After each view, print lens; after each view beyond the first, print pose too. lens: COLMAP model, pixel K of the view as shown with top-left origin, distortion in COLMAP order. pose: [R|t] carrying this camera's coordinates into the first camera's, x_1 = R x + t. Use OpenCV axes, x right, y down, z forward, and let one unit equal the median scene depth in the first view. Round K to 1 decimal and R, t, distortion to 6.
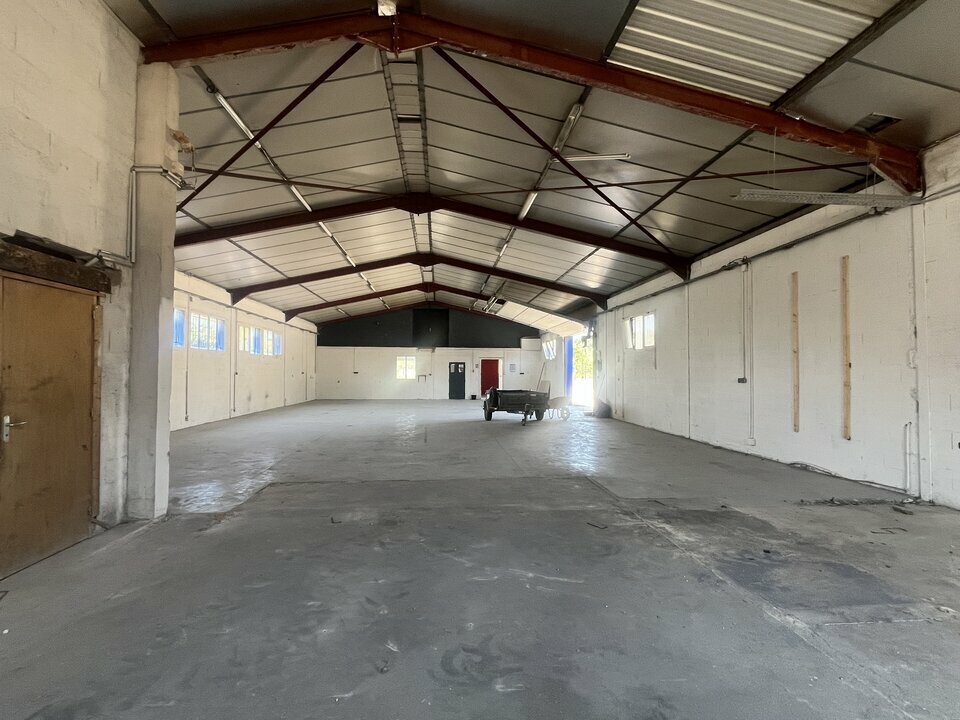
lens RADIAL K [[474.9, 0, 480.0], [0, 474.9, 360.0], [0, 0, 1]] dist [-0.000461, 0.000671]
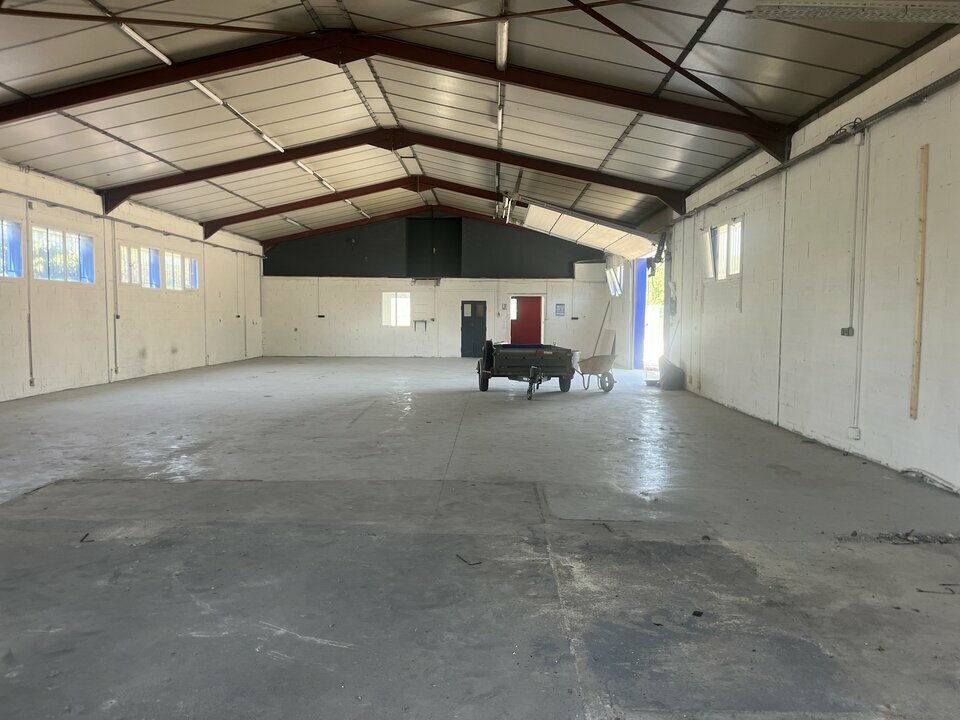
lens RADIAL K [[728.5, 0, 480.0], [0, 728.5, 360.0], [0, 0, 1]] dist [0.064000, -0.088368]
pose [[0.993985, 0.009938, -0.109066, 0.134040], [-0.000509, 0.996282, 0.086149, -0.000871], [0.109516, -0.085575, 0.990294, 0.019476]]
